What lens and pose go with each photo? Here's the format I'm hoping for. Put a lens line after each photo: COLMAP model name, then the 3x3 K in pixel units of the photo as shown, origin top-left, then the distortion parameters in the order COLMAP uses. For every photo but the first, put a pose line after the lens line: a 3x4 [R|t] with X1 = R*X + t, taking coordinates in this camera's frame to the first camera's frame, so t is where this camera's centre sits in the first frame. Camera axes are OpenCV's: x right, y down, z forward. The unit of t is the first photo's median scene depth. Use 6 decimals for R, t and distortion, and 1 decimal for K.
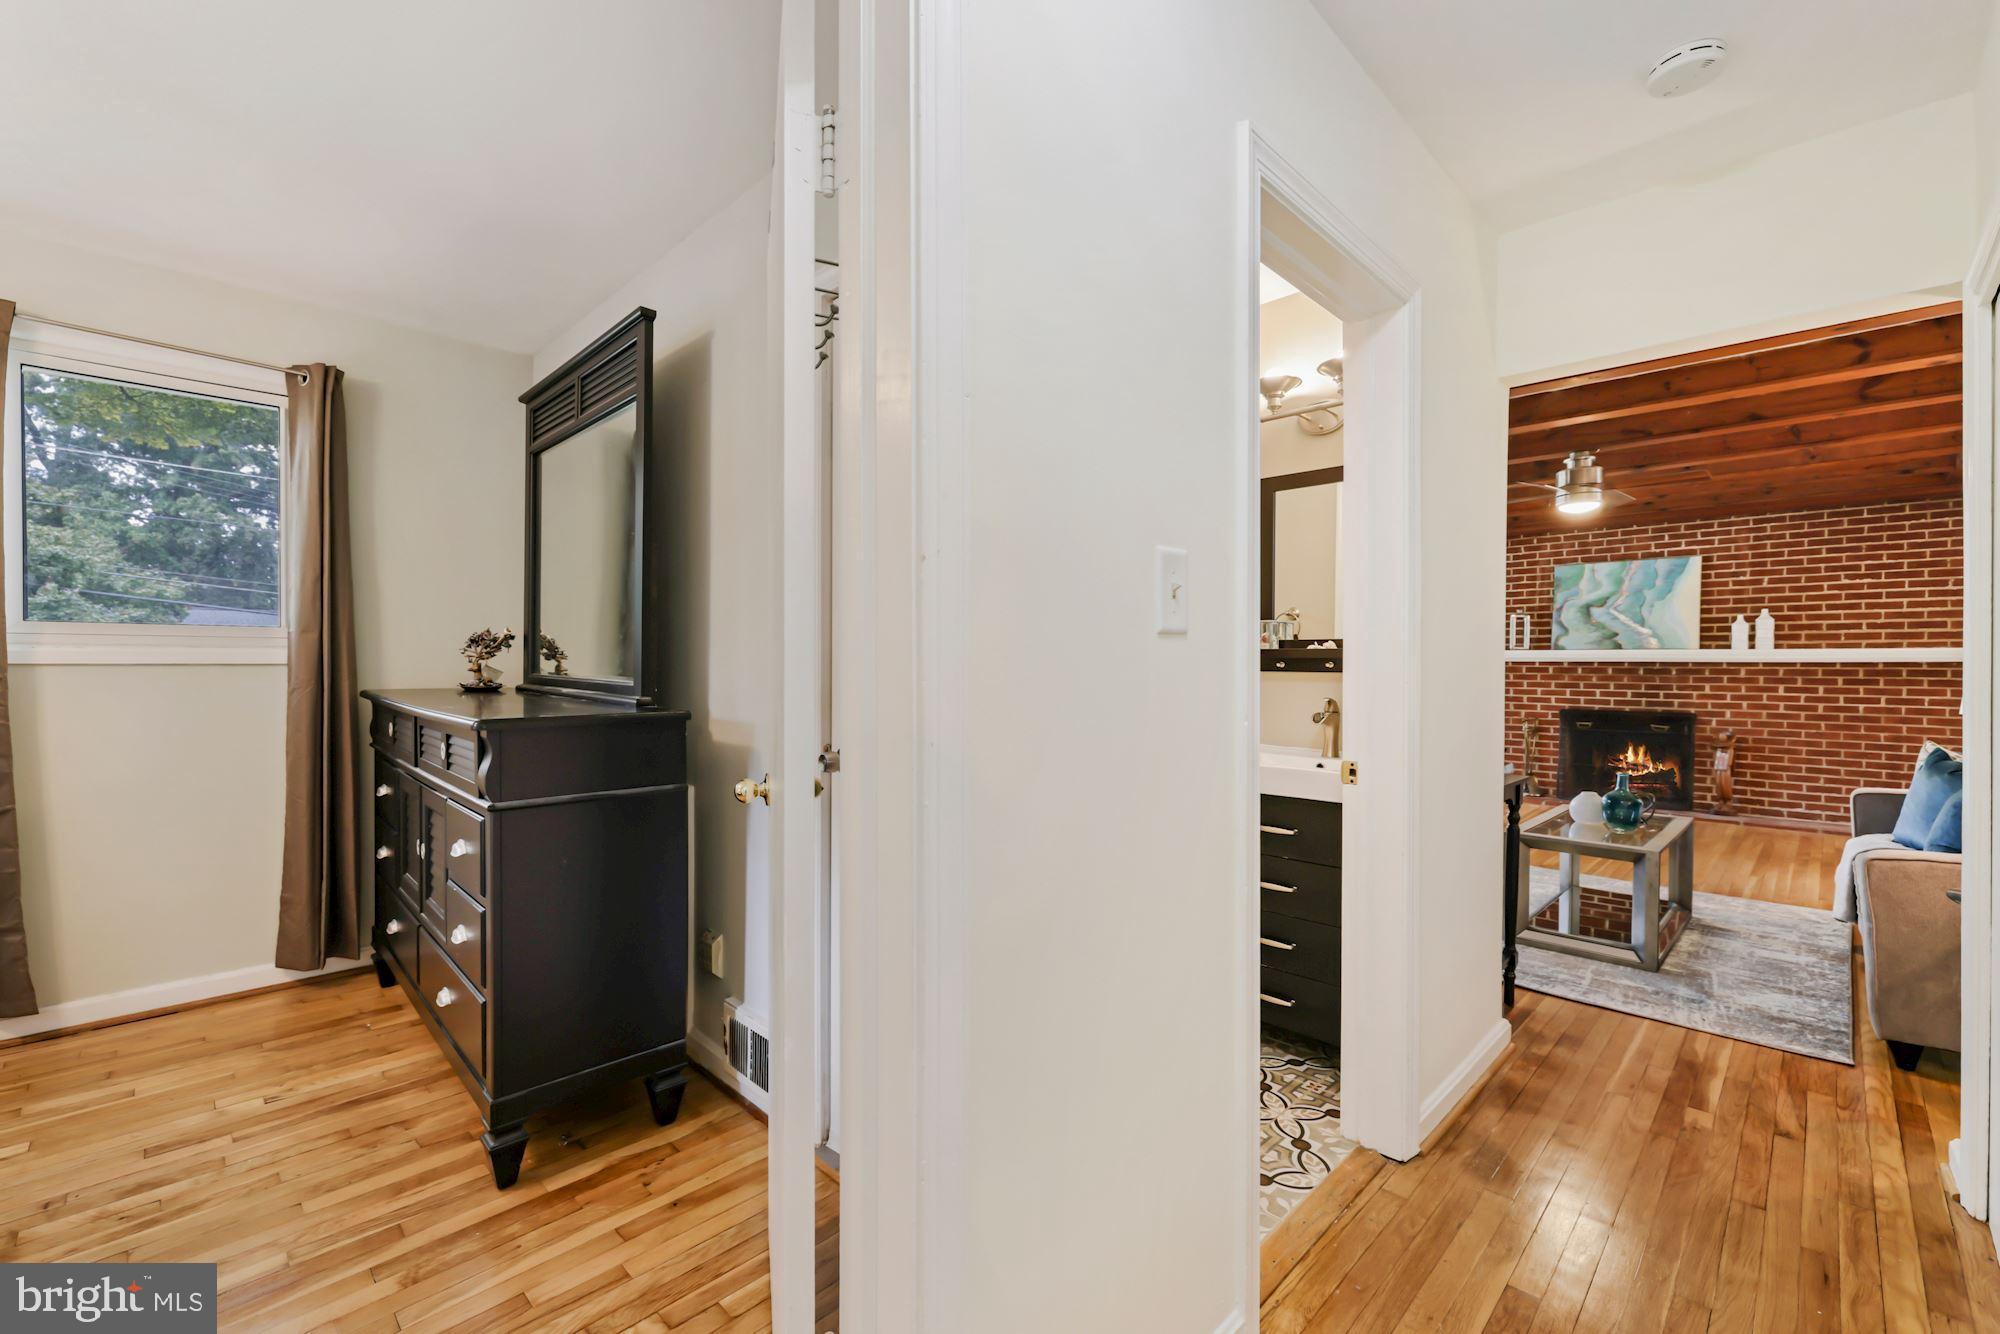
lens RADIAL K [[853.4, 0, 979.3], [0, 853.4, 675.4], [0, 0, 1]] dist [-0.009783, 0.001398]
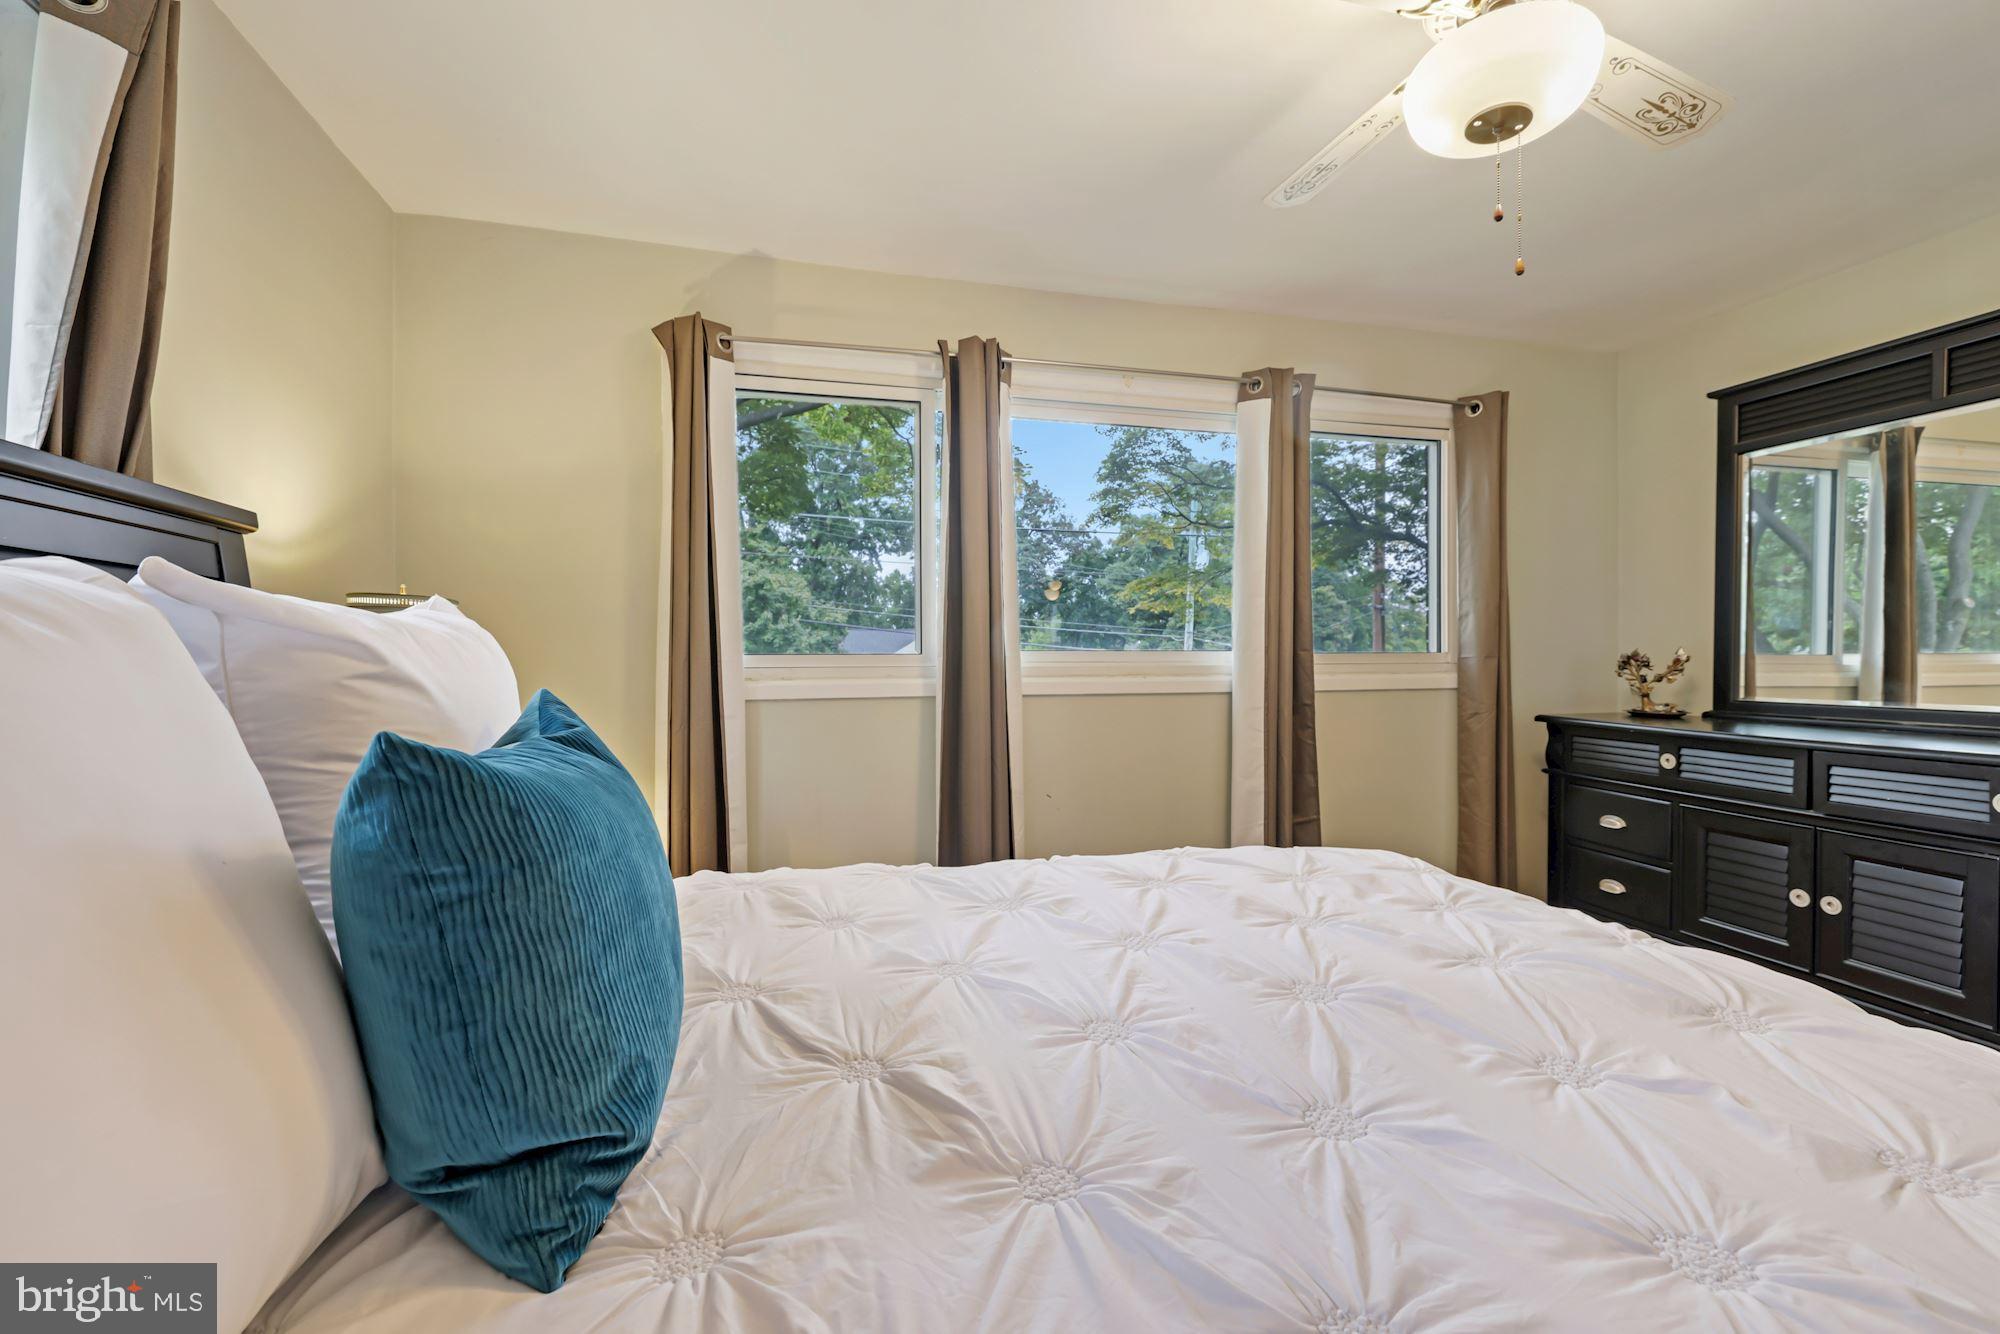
lens RADIAL K [[853.4, 0, 984.1], [0, 853.4, 676.1], [0, 0, 1]] dist [-0.009783, 0.001398]
pose [[0.854443, -0.003827, -0.519532, -0.767639], [0.002278, 0.999991, -0.003619, -0.025832], [0.519541, 0.001908, 0.854444, -0.176548]]
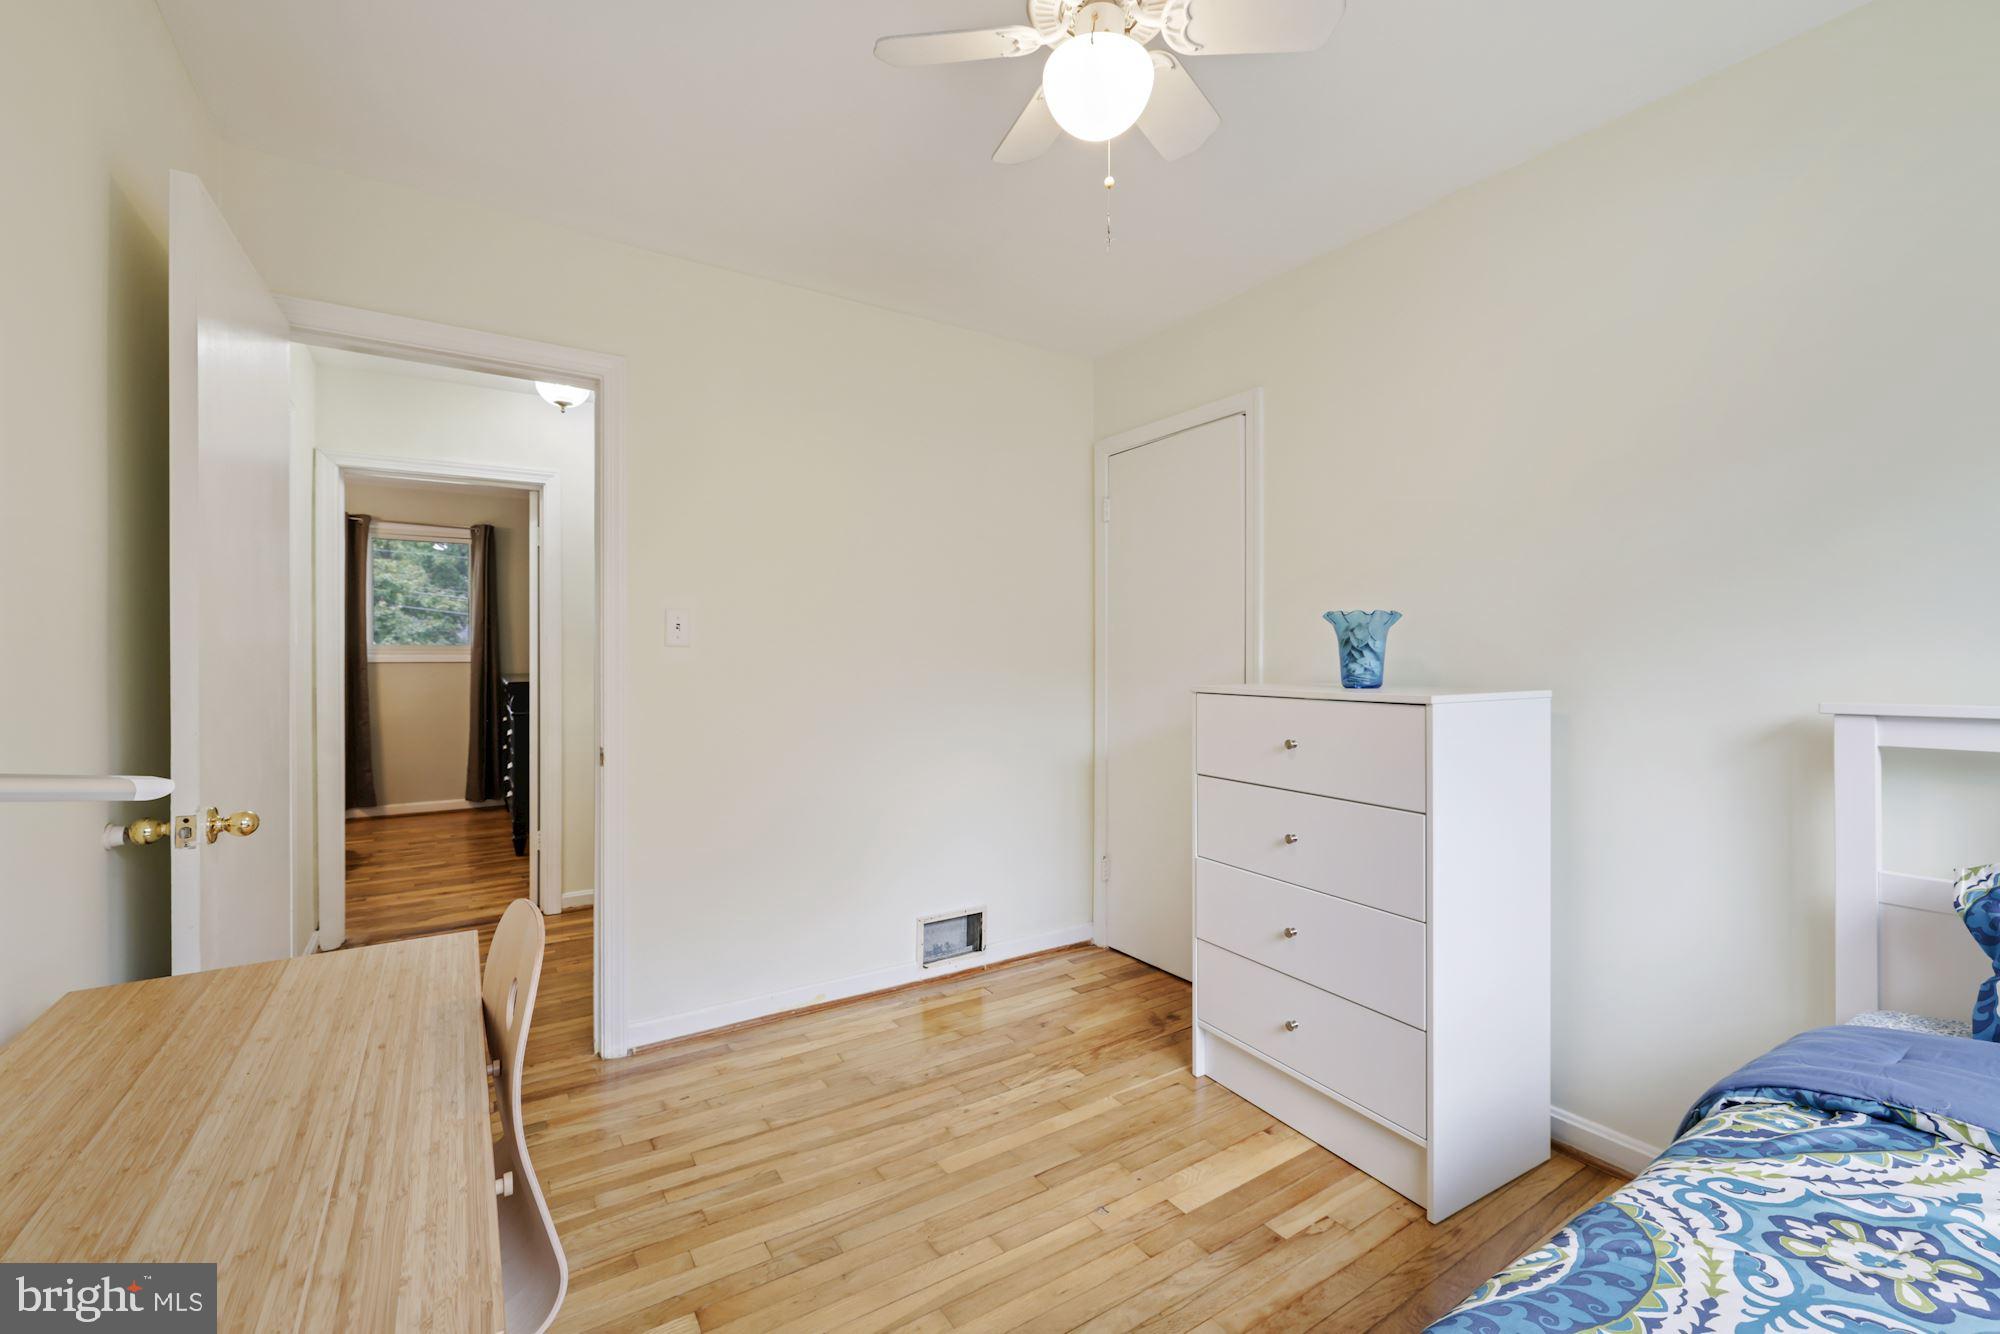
lens RADIAL K [[853.4, 0, 956.3], [0, 853.4, 658.5], [0, 0, 1]] dist [-0.009783, 0.001398]
pose [[0.971749, -0.005964, -0.235942, 0.921103], [0.003091, 0.999917, -0.012544, 0.009123], [0.235998, 0.011460, 0.971686, -0.837798]]
